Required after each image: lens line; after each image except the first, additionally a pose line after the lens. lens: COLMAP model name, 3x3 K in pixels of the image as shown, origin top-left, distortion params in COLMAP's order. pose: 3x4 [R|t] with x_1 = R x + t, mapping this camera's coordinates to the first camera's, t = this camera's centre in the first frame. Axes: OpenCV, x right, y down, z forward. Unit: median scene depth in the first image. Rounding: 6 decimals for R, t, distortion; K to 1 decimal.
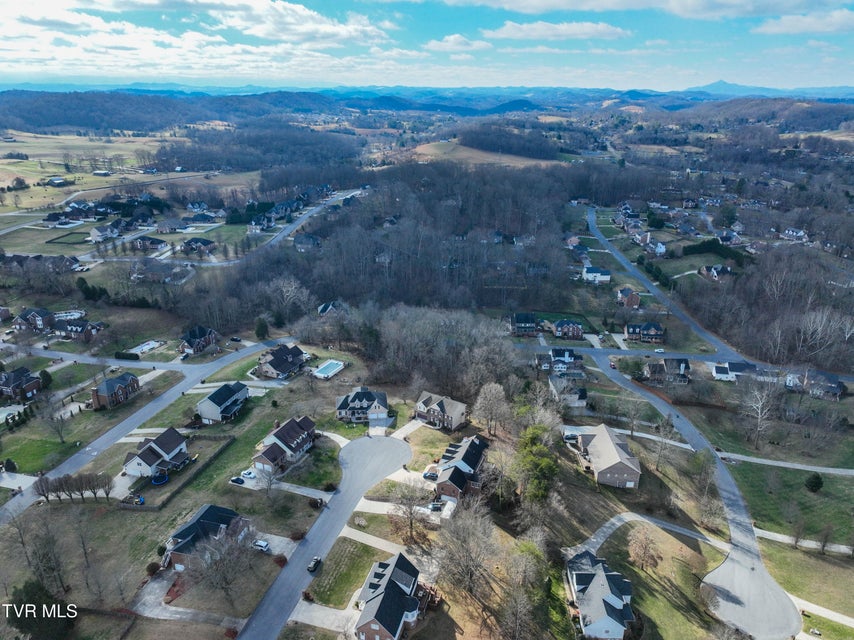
lens RADIAL K [[600.1, 0, 429.8], [0, 600.1, 318.4], [0, 0, 1]] dist [-0.004959, 0.025379]
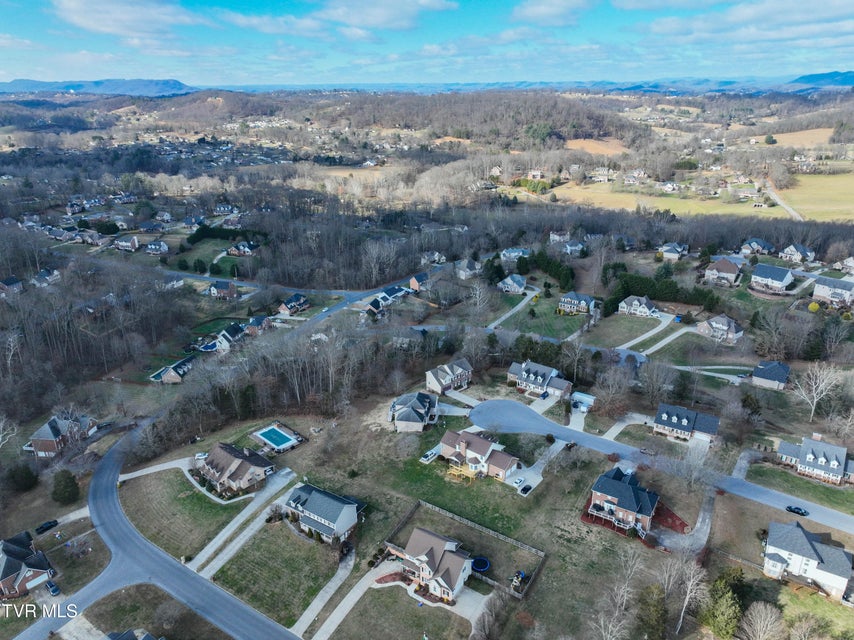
lens RADIAL K [[600.1, 0, 429.8], [0, 600.1, 318.4], [0, 0, 1]] dist [-0.004959, 0.025379]
pose [[0.298059, -0.353809, 0.886555, -0.832142], [0.349406, 0.904751, 0.243601, -0.200463], [-0.888300, 0.237160, 0.393293, 0.507275]]
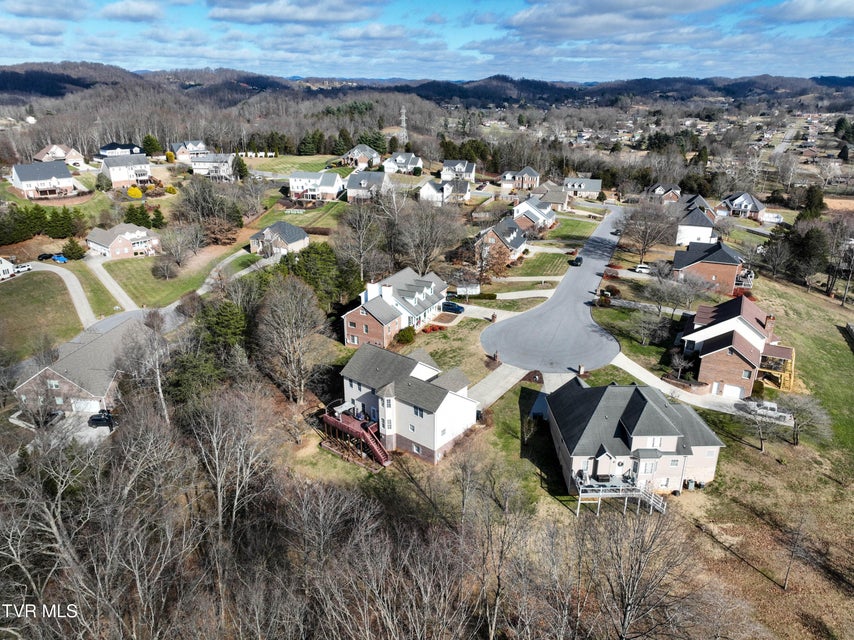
lens RADIAL K [[600.1, 0, 429.8], [0, 600.1, 318.4], [0, 0, 1]] dist [-0.004959, 0.025379]
pose [[-0.994479, -0.048473, 0.093067, -0.025942], [0.026191, 0.744182, 0.667463, -0.120186], [-0.101612, 0.666216, -0.738804, 1.105958]]
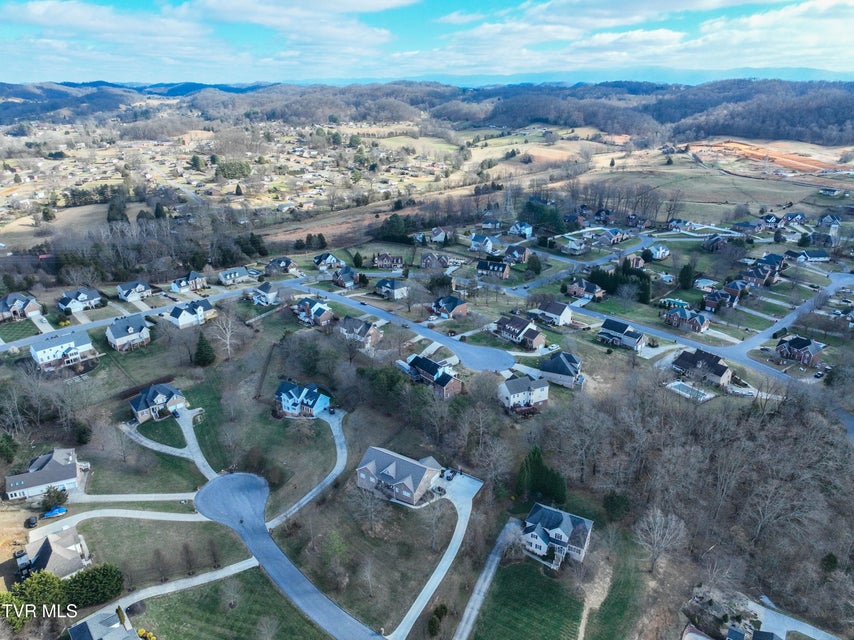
lens RADIAL K [[600.1, 0, 429.8], [0, 600.1, 318.4], [0, 0, 1]] dist [-0.004959, 0.025379]
pose [[-0.528100, 0.306554, -0.791918, 0.780955], [-0.301876, 0.803879, 0.512494, -0.378601], [0.793713, 0.509709, -0.331987, 1.021953]]
